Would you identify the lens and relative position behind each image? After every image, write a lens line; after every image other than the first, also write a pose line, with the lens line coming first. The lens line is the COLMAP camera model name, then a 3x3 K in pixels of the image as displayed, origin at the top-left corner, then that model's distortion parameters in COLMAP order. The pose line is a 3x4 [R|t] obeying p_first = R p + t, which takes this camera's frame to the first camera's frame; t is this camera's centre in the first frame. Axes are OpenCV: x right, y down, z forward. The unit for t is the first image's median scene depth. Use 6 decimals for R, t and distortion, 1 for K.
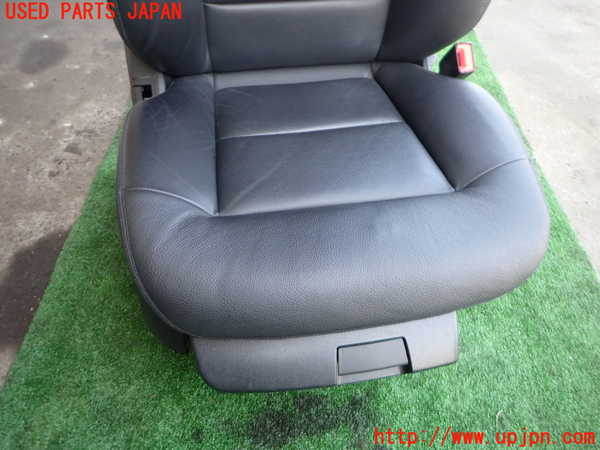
lens RADIAL K [[438.4, 0, 297.4], [0, 438.4, 217.8], [0, 0, 1]] dist [0.003104, 0.000695]
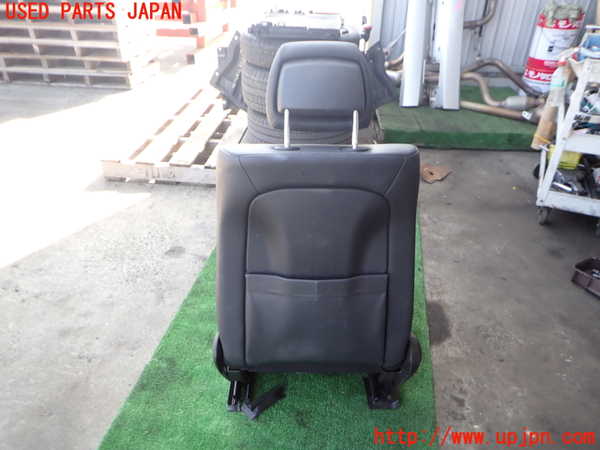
lens RADIAL K [[438.8, 0, 296.4], [0, 438.8, 233.1], [0, 0, 1]] dist [-0.000746, -0.002652]
pose [[-0.984377, -0.137921, 0.109455, -0.072897], [0.093174, 0.119444, 0.988459, -2.024507], [-0.149403, 0.983215, -0.104727, 0.806674]]
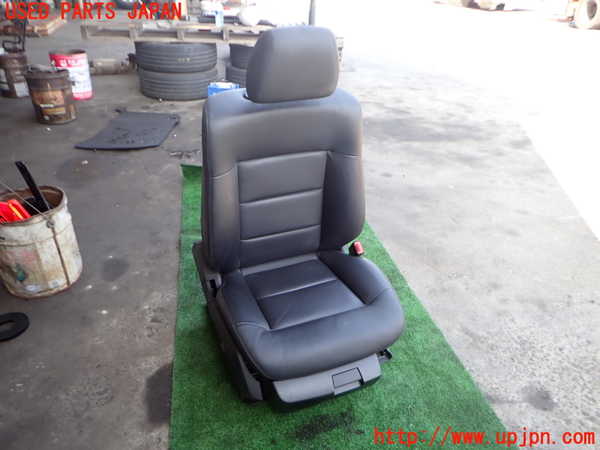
lens RADIAL K [[438.8, 0, 296.4], [0, 438.8, 233.1], [0, 0, 1]] dist [-0.000746, -0.002652]
pose [[0.977758, -0.126716, 0.167131, -0.253666], [0.172487, 0.939158, -0.297038, 0.152303], [-0.119323, 0.319259, 0.940125, -0.938474]]
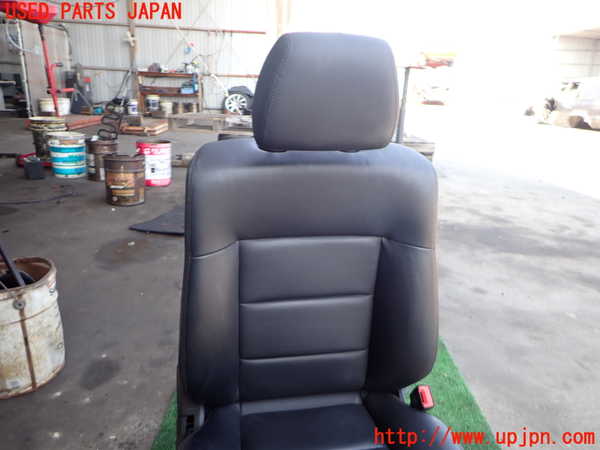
lens RADIAL K [[438.8, 0, 296.4], [0, 438.8, 233.1], [0, 0, 1]] dist [-0.000746, -0.002652]
pose [[0.999925, -0.007131, -0.009996, -0.005591], [0.000702, 0.845967, -0.533235, -0.055361], [0.012259, 0.533187, 0.845908, -0.381630]]
